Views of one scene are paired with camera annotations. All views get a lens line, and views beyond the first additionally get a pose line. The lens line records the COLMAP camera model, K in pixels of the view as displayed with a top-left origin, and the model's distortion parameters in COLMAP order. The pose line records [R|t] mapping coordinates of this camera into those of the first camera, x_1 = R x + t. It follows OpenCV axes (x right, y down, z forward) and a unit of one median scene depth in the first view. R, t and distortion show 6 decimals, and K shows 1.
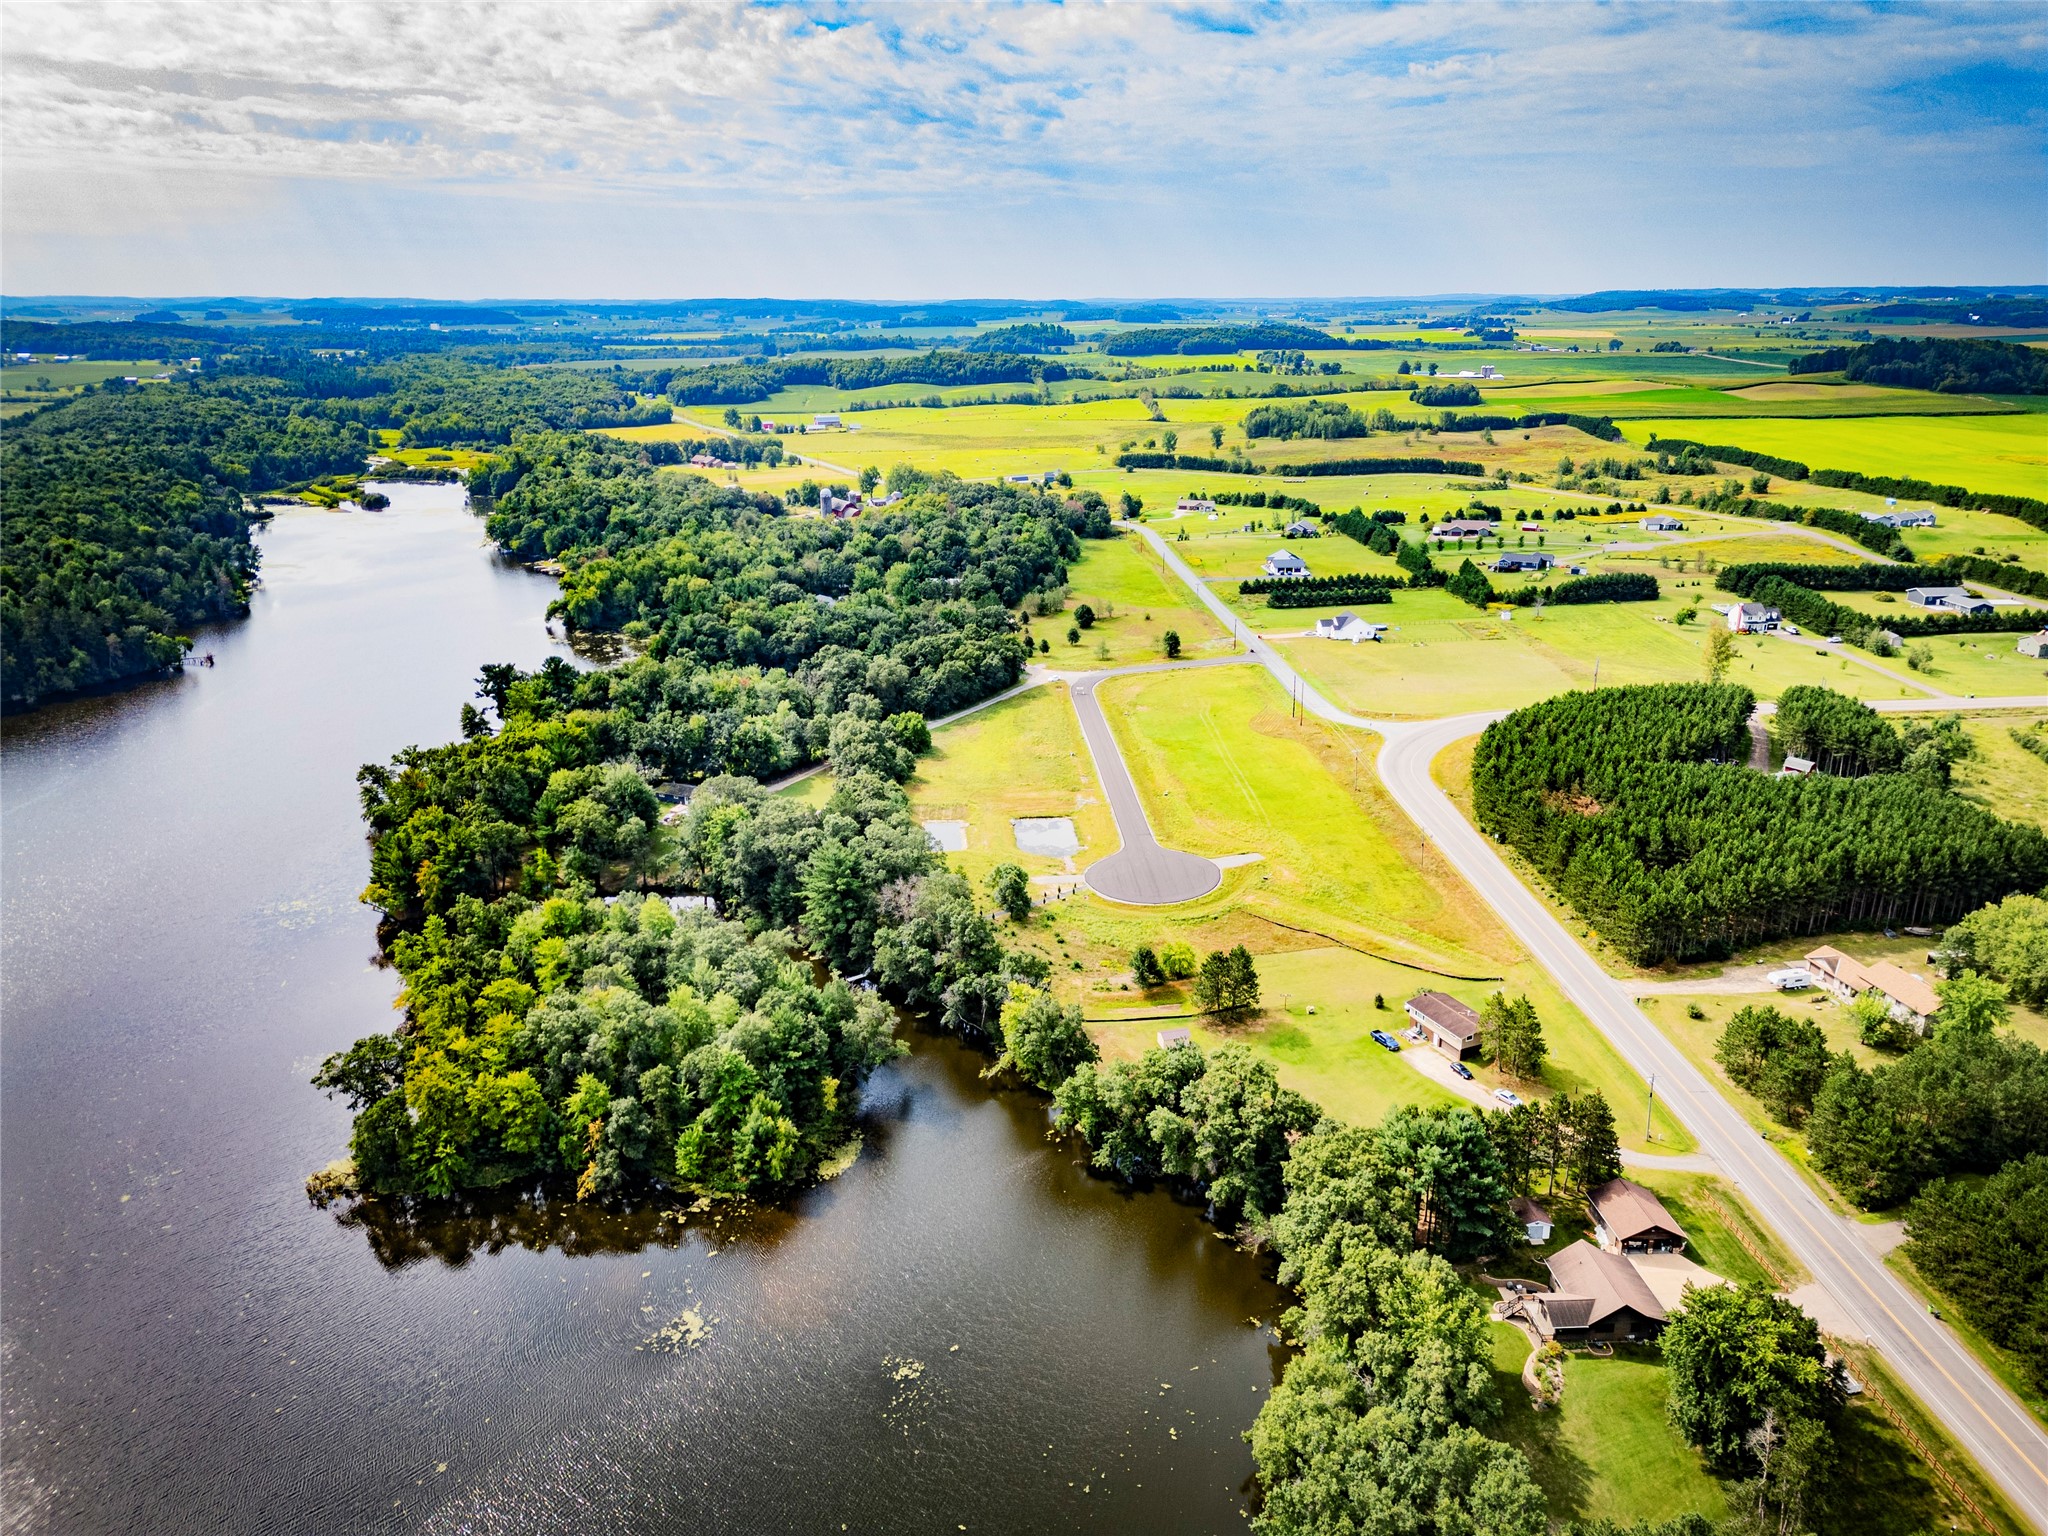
lens RADIAL K [[1422.8, 0, 1020.6], [0, 1422.8, 761.5], [0, 0, 1]] dist [0.091230, -0.121843]
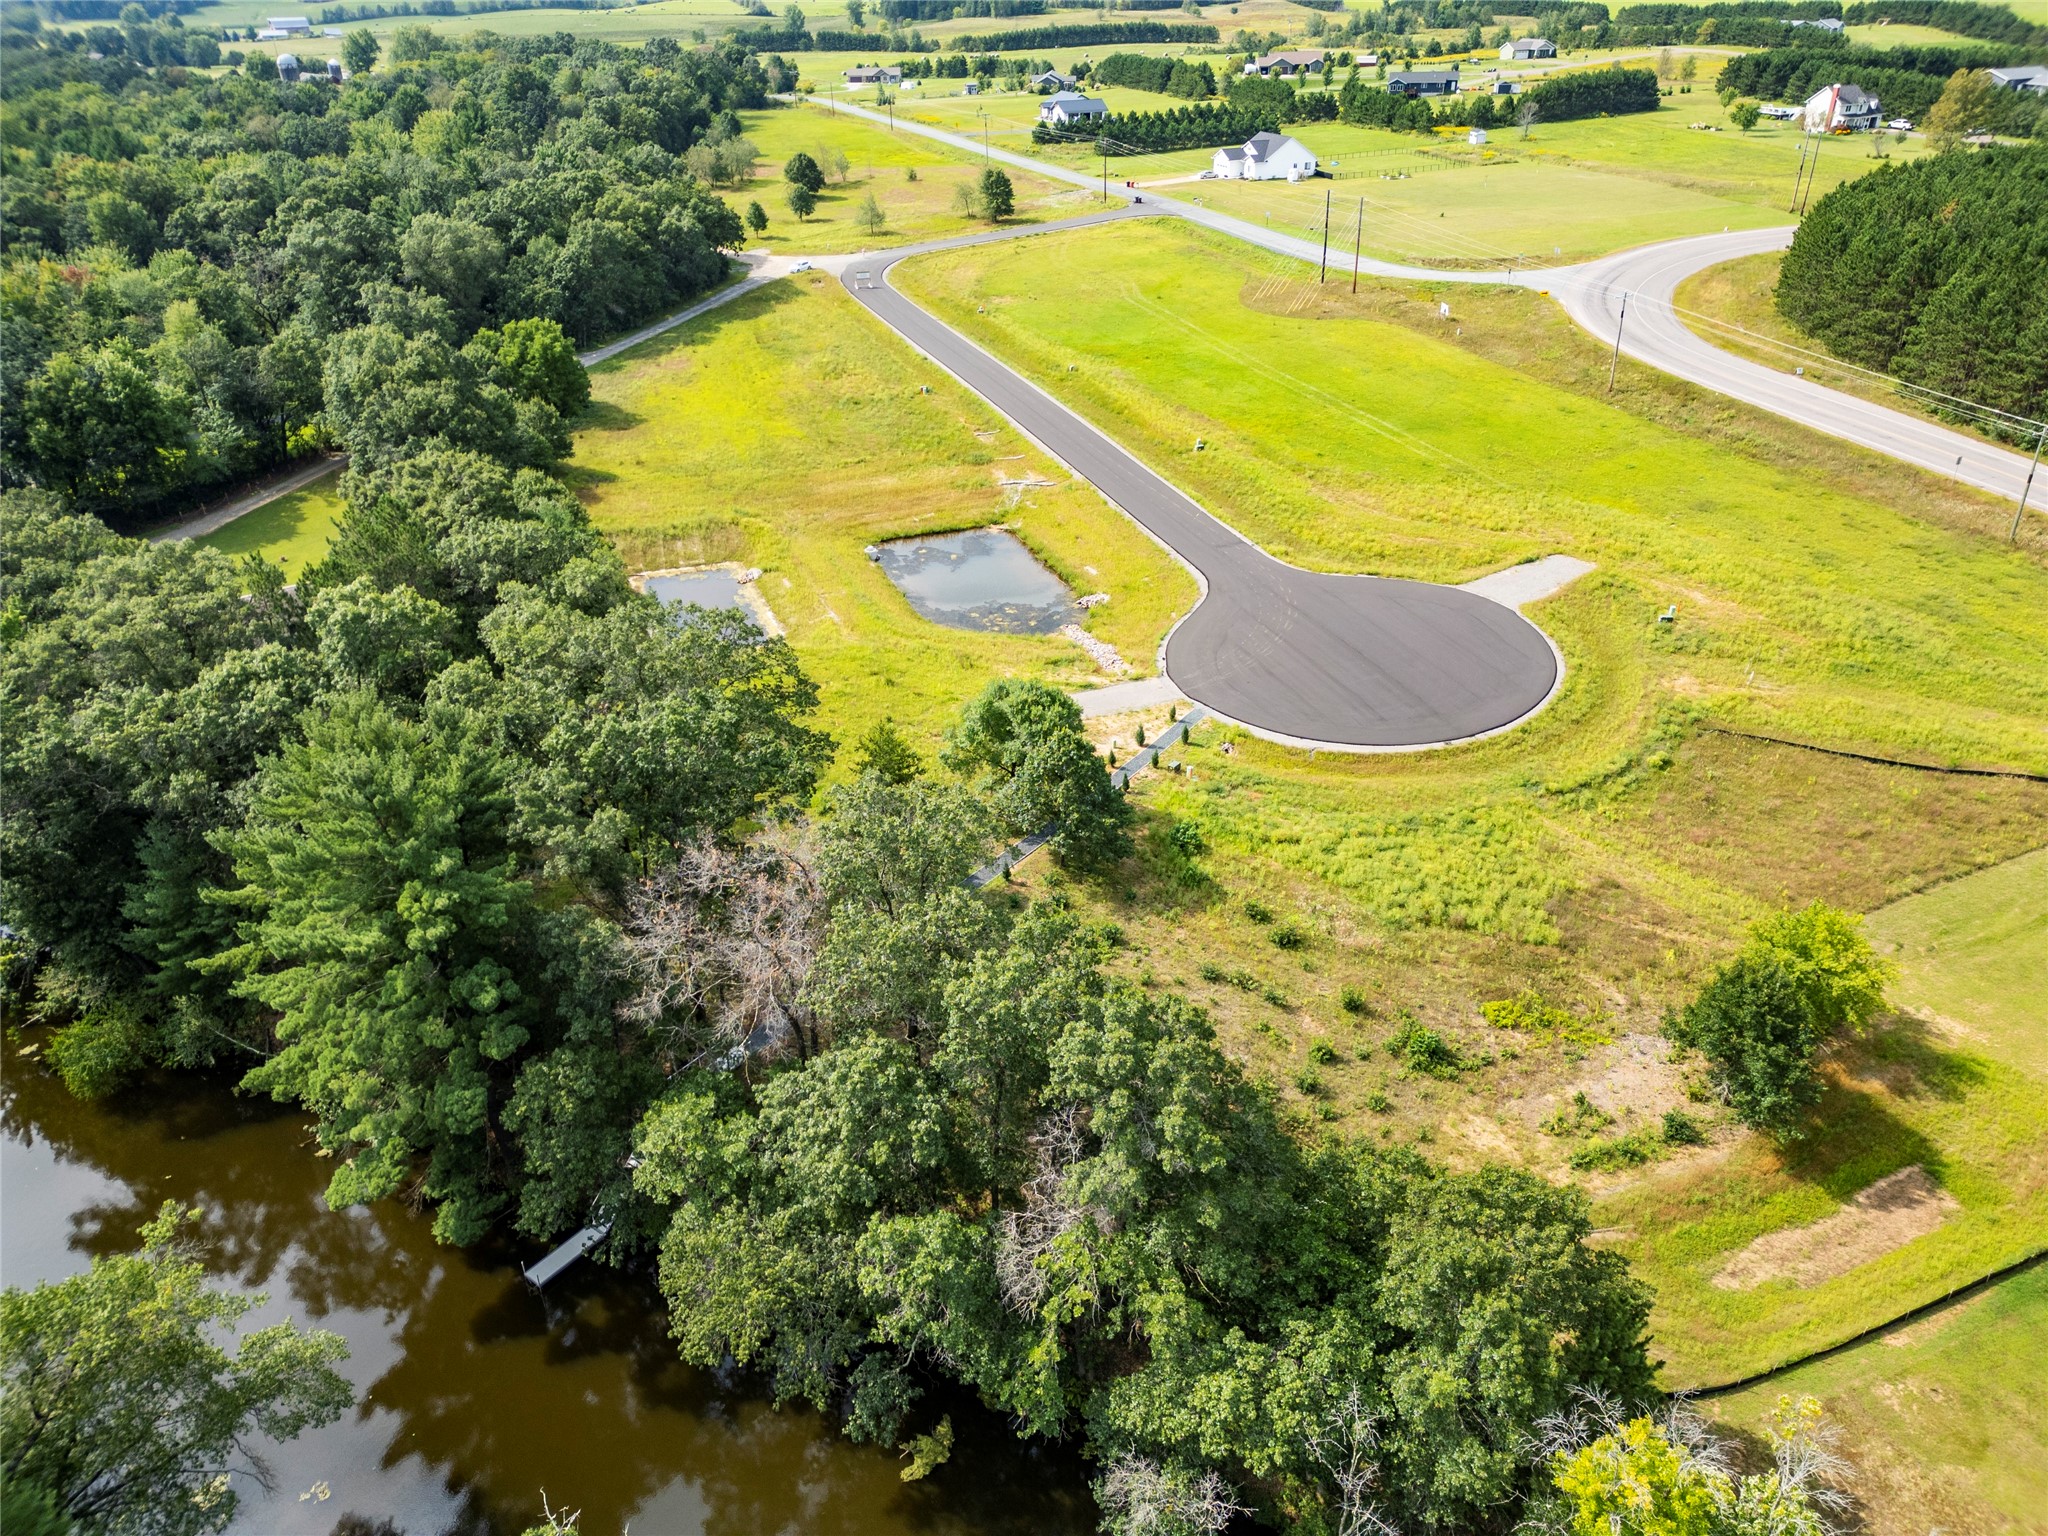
lens RADIAL K [[1423.4, 0, 1024.0], [0, 1423.4, 768.0], [0, 0, 1]] dist [0.068054, -0.069588]
pose [[0.957553, -0.149438, 0.246496, -0.046642], [0.098575, 0.973330, 0.207151, 0.015510], [-0.270878, -0.174059, 0.946746, 0.402877]]
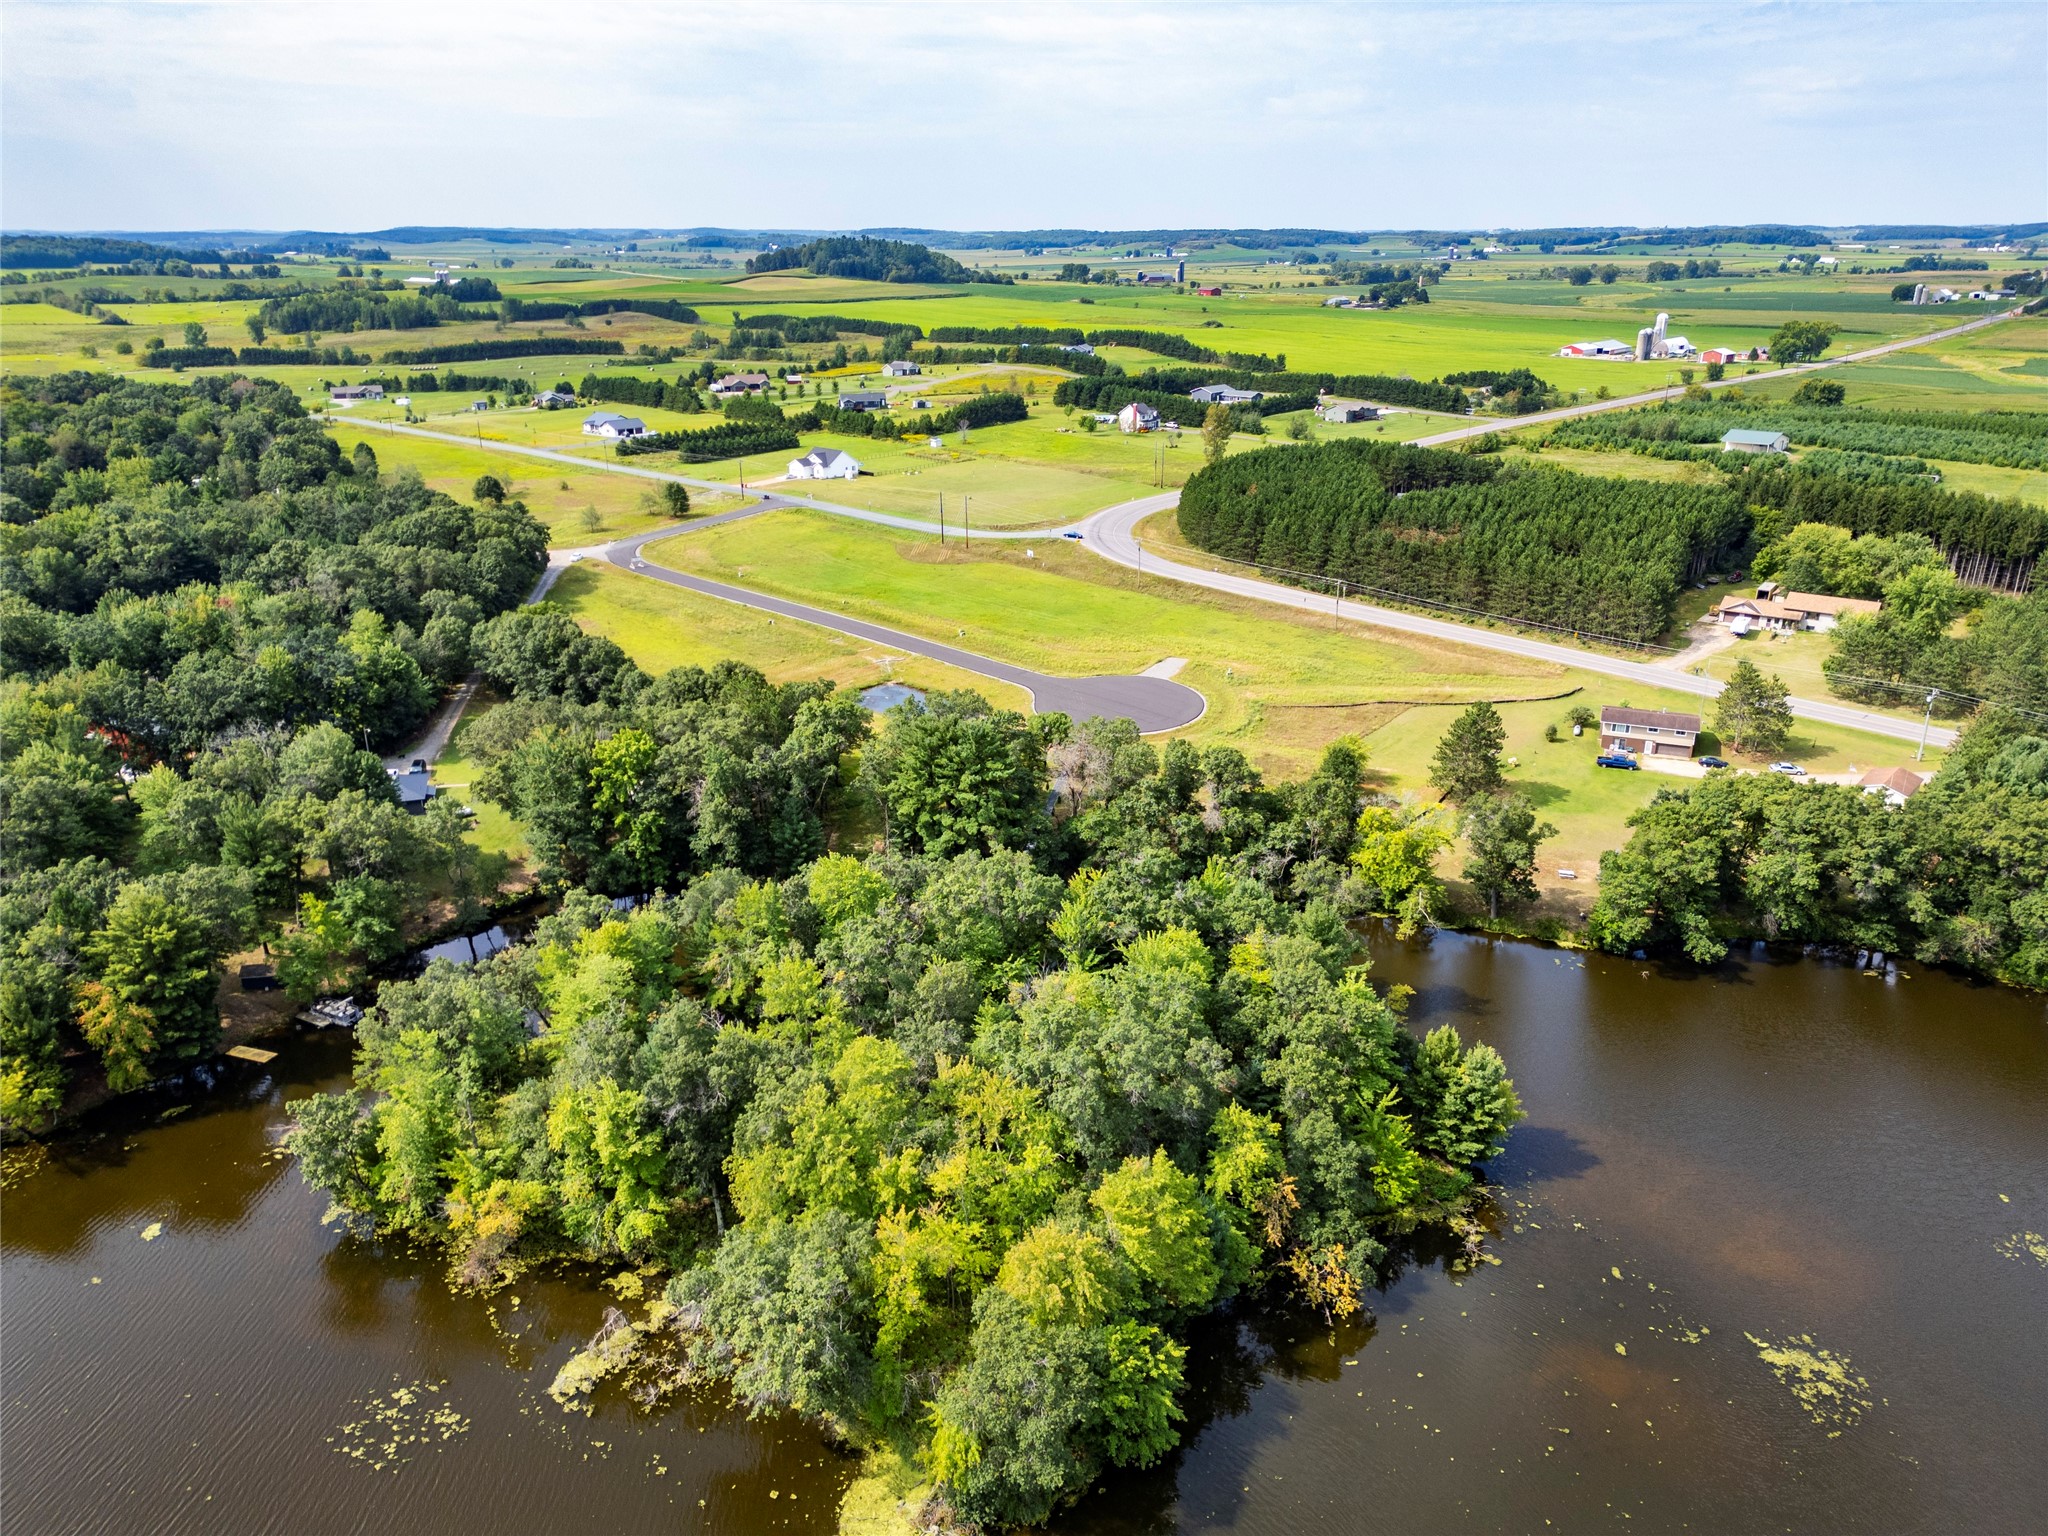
lens RADIAL K [[1423.4, 0, 1024.0], [0, 1423.4, 768.0], [0, 0, 1]] dist [0.068054, -0.069588]
pose [[0.721625, -0.235042, 0.651163, -0.276375], [0.208601, 0.970708, 0.119211, 0.005879], [-0.660109, 0.049808, 0.749517, 0.264489]]
